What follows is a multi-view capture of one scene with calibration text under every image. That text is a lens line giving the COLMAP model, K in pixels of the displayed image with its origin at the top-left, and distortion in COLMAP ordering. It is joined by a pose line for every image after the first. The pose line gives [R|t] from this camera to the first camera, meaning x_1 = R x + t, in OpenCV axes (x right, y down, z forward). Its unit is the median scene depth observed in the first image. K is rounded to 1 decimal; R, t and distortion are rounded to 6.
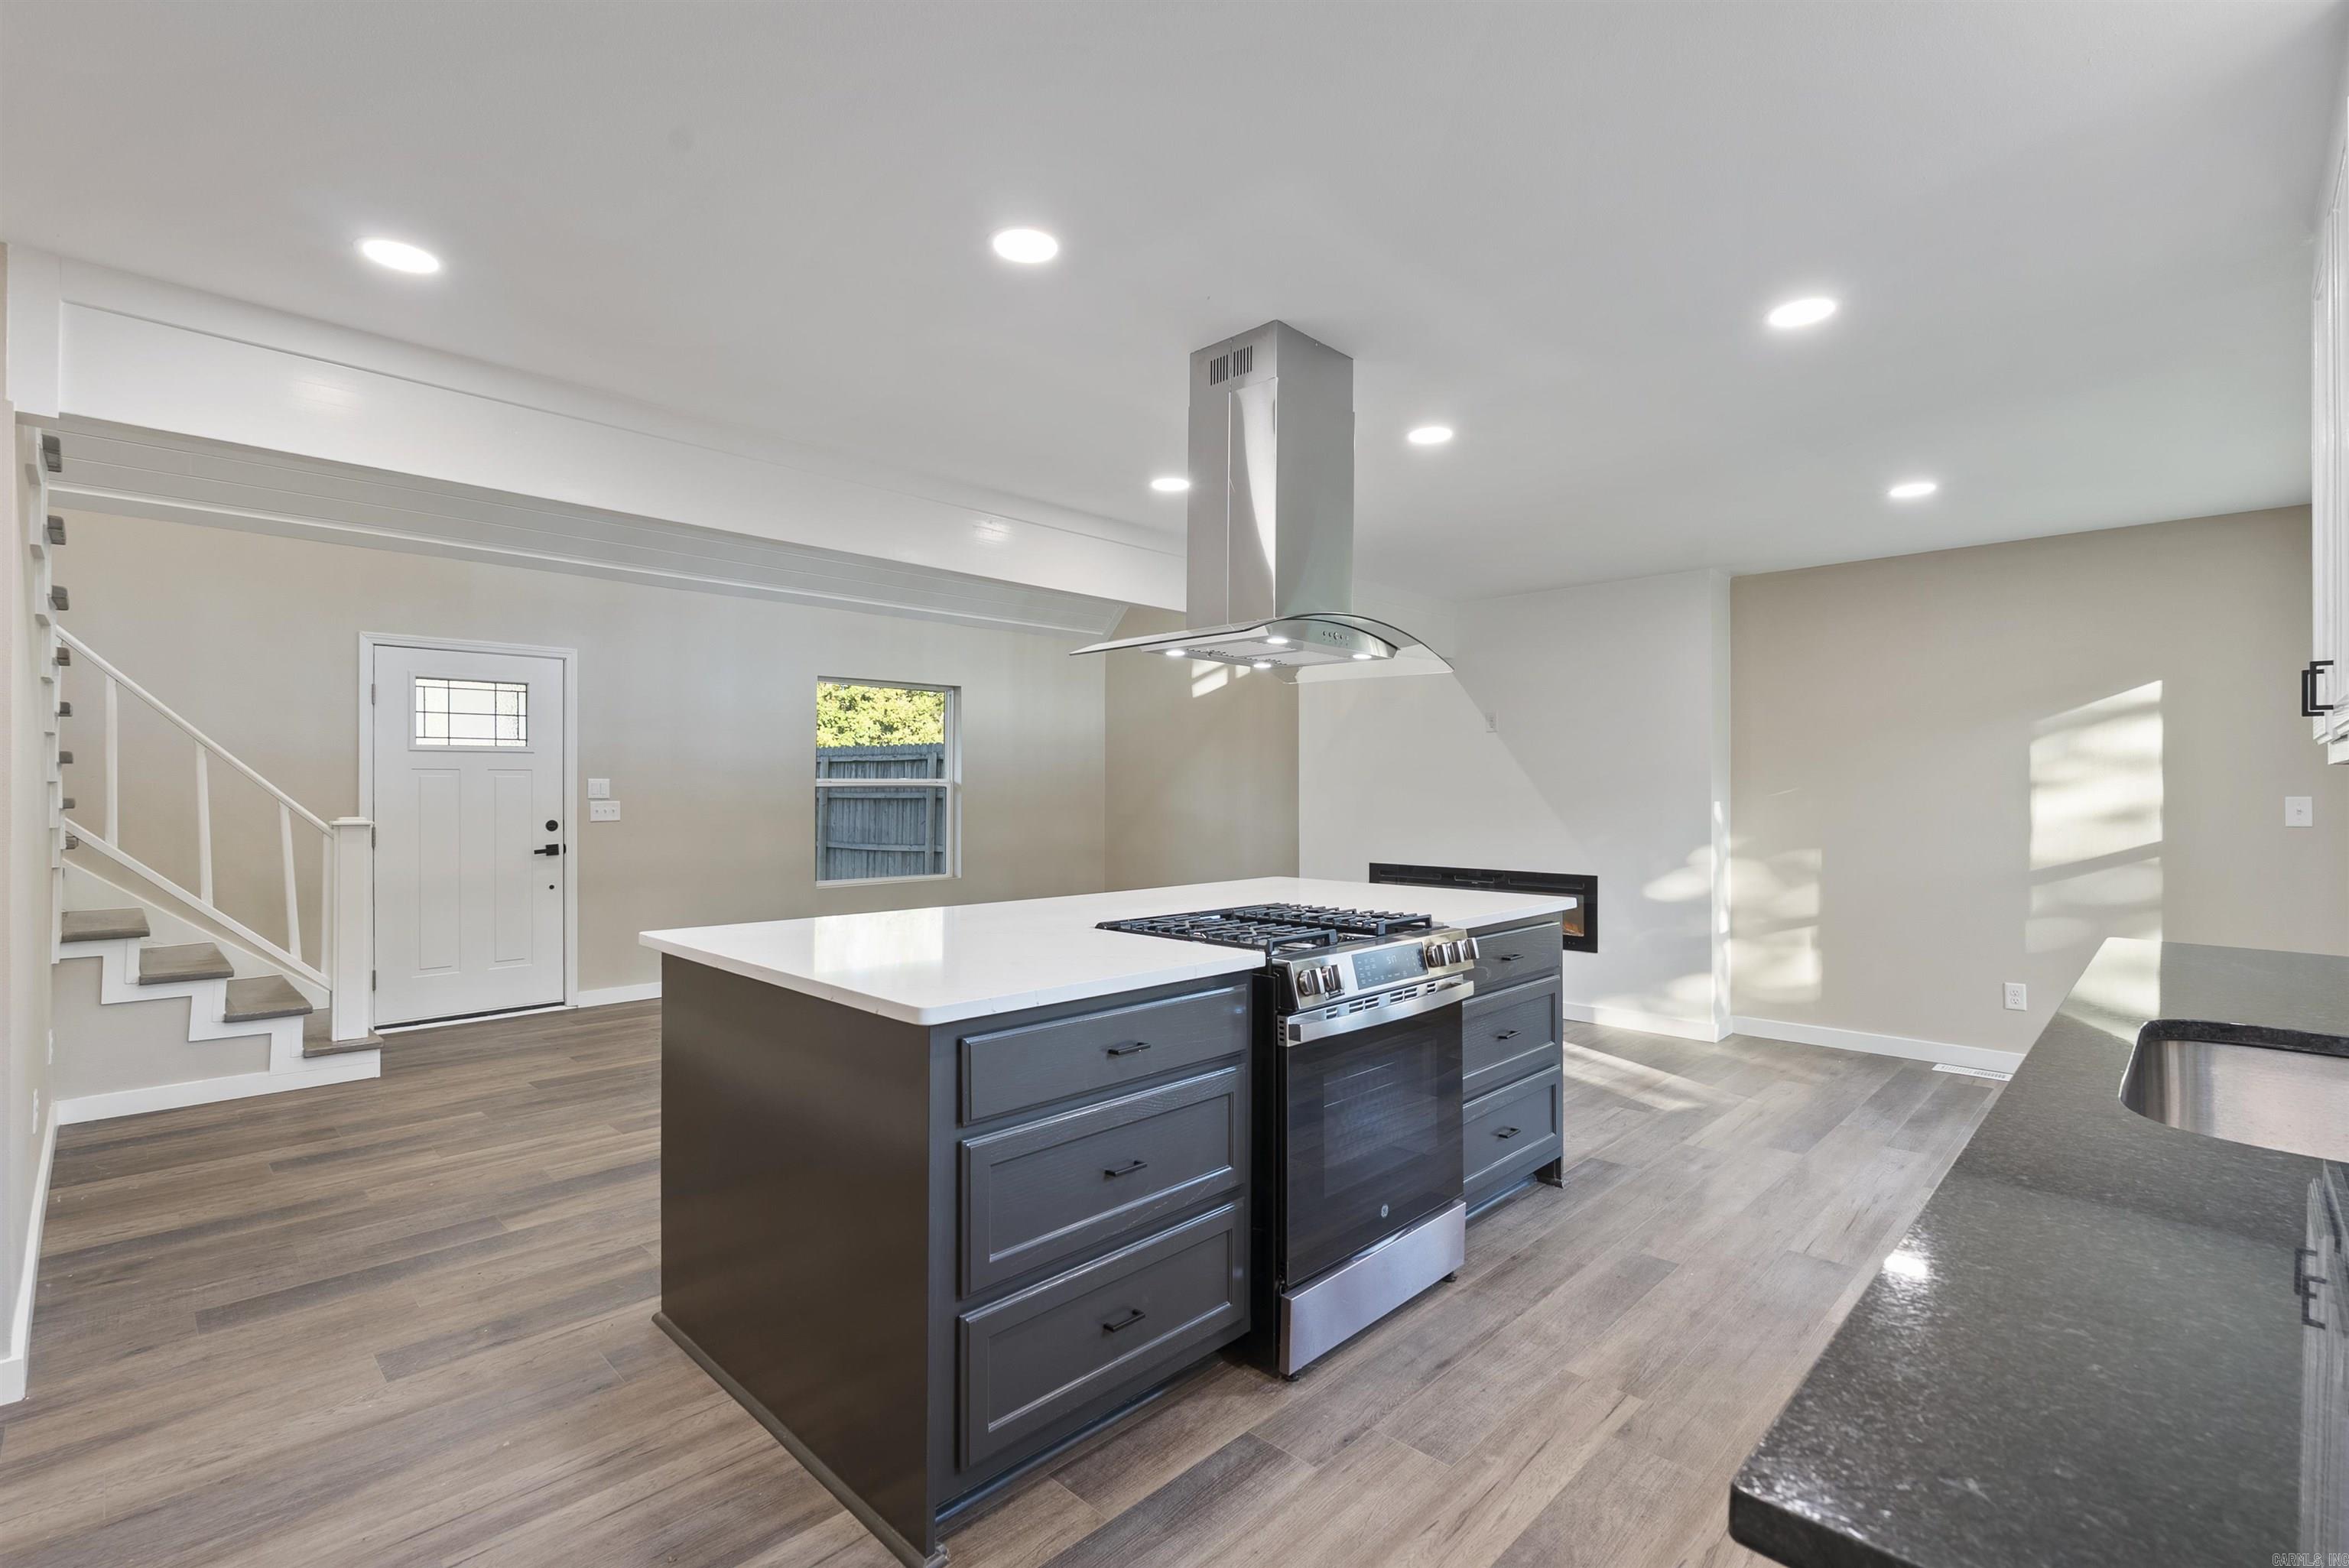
lens RADIAL K [[1026.4, 0, 1167.6], [0, 1026.4, 798.8], [0, 0, 1]] dist [-0.002076, -0.000440]
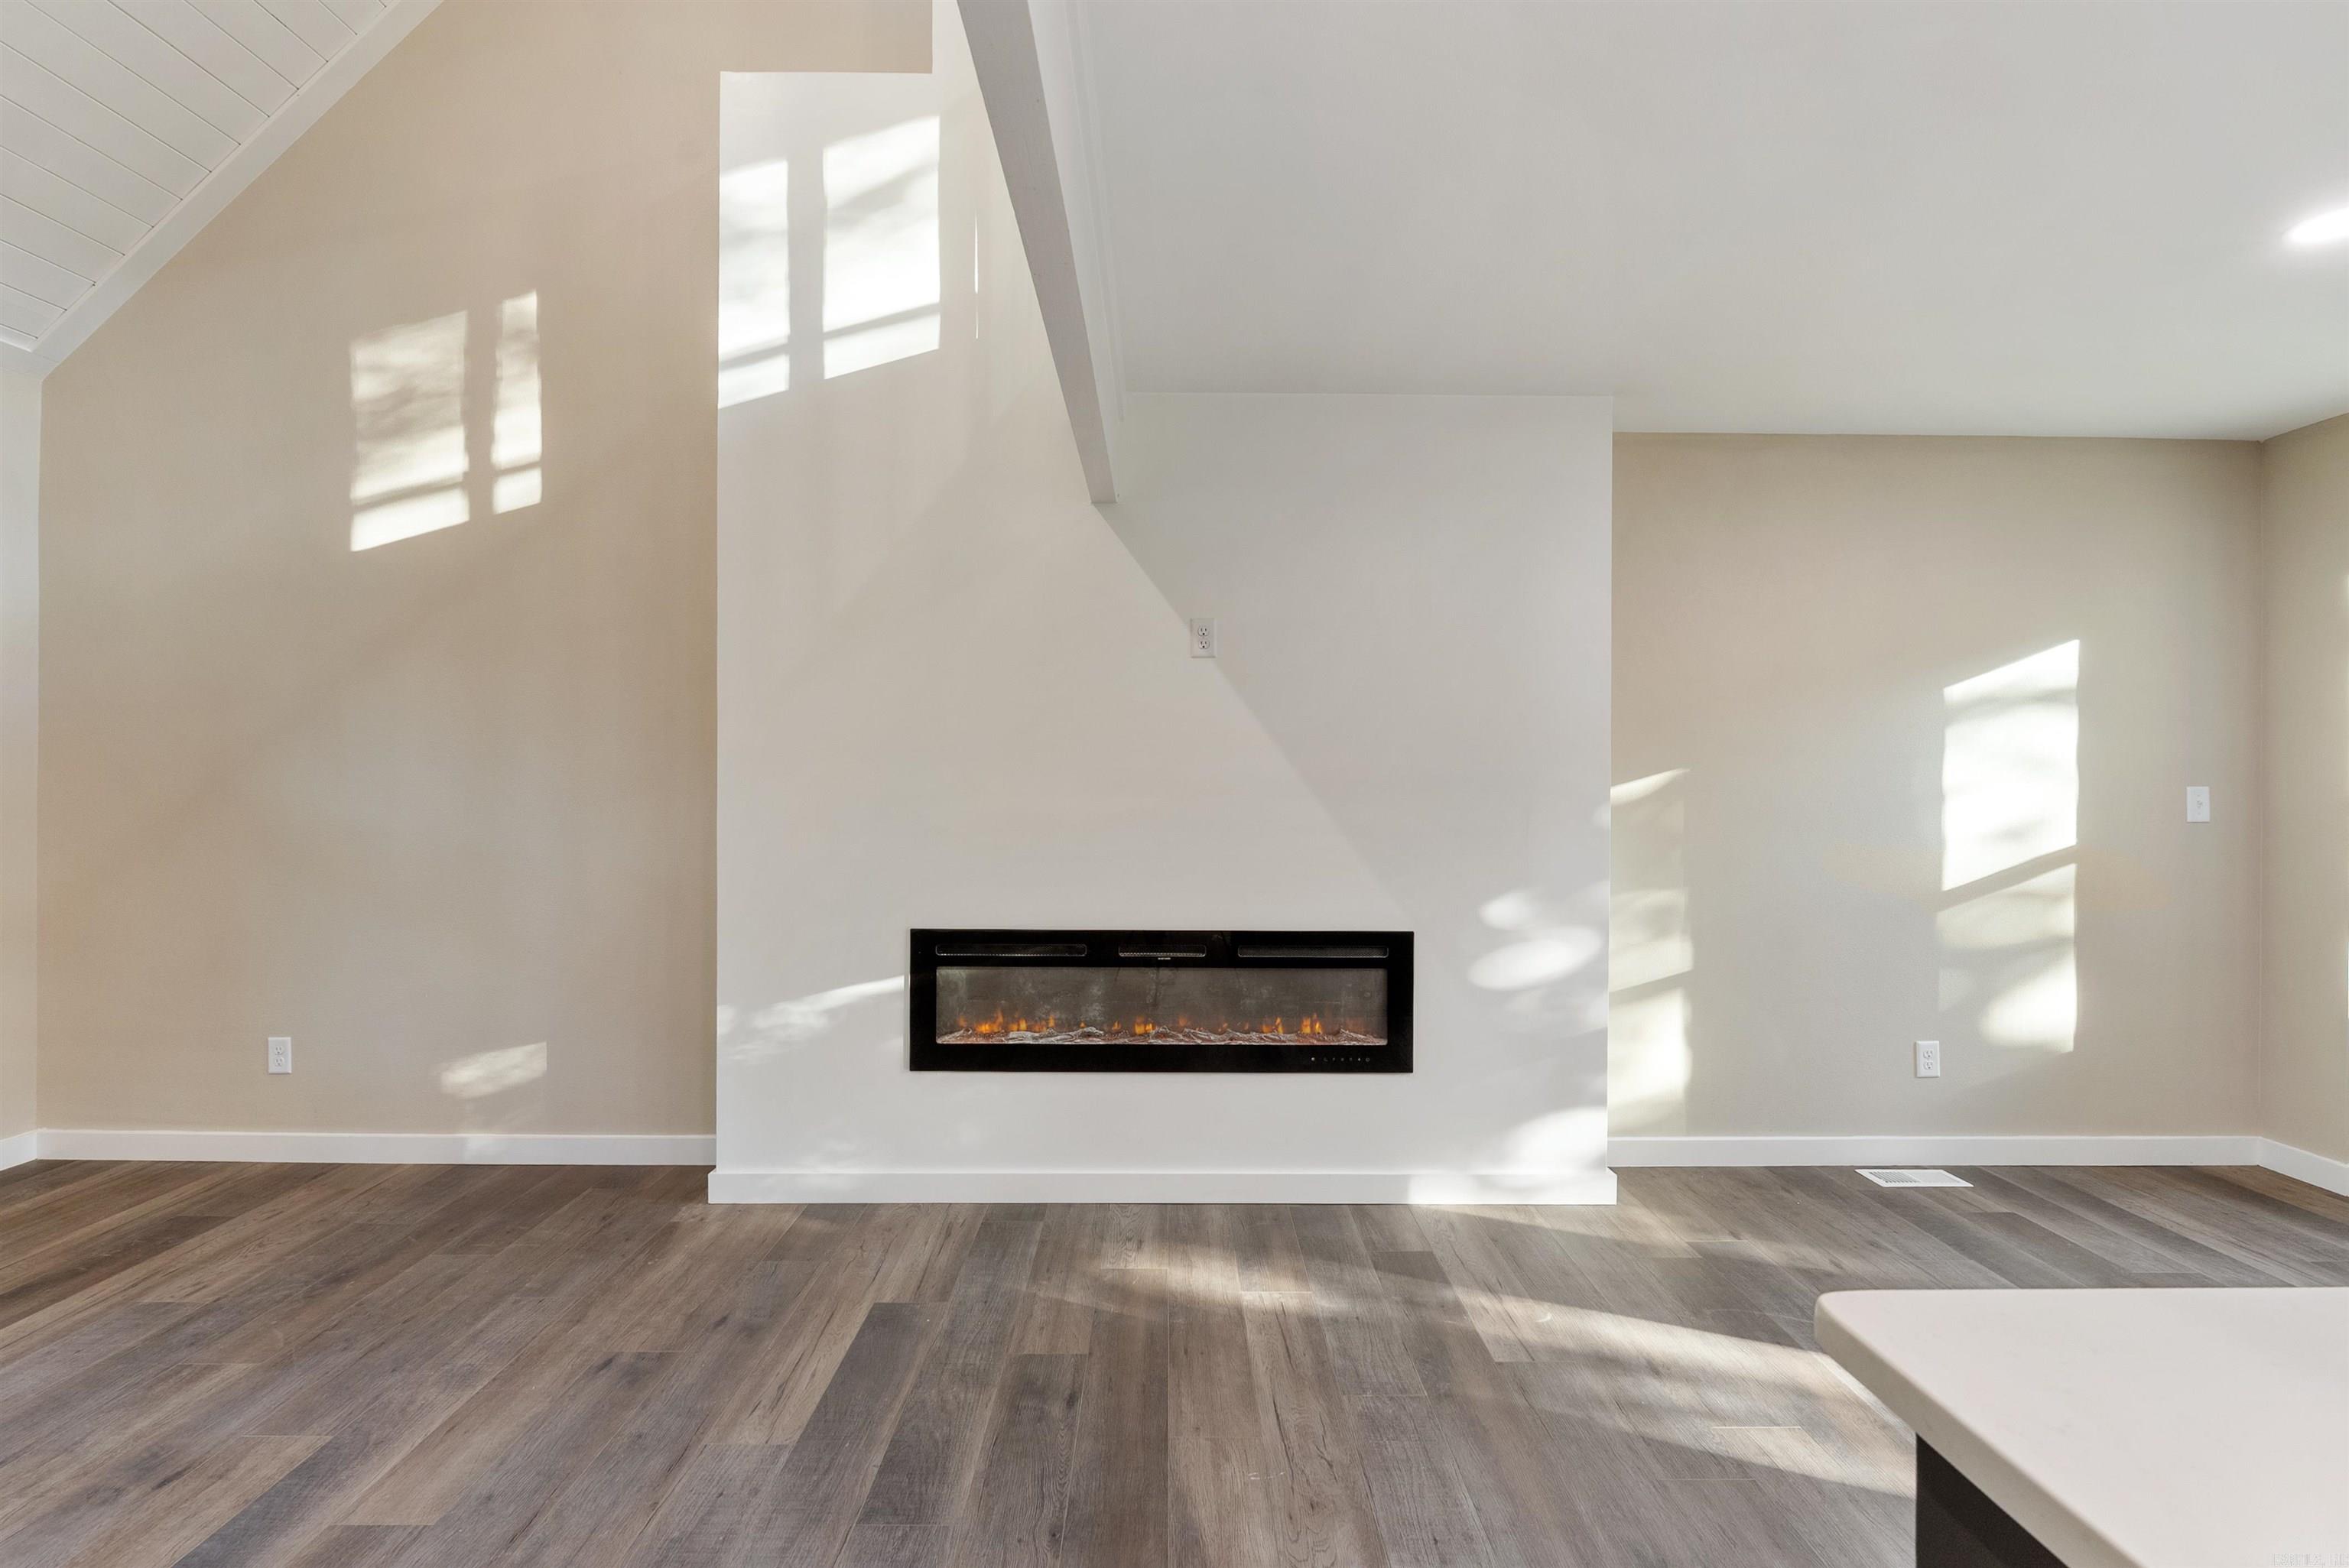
lens RADIAL K [[1026.4, 0, 1170.4], [0, 1026.4, 789.5], [0, 0, 1]] dist [-0.002076, -0.000440]
pose [[0.718796, 0.001979, 0.695218, -0.053004], [-0.017495, 0.999731, 0.015243, -0.009070], [-0.695001, -0.023120, 0.718637, 0.745552]]
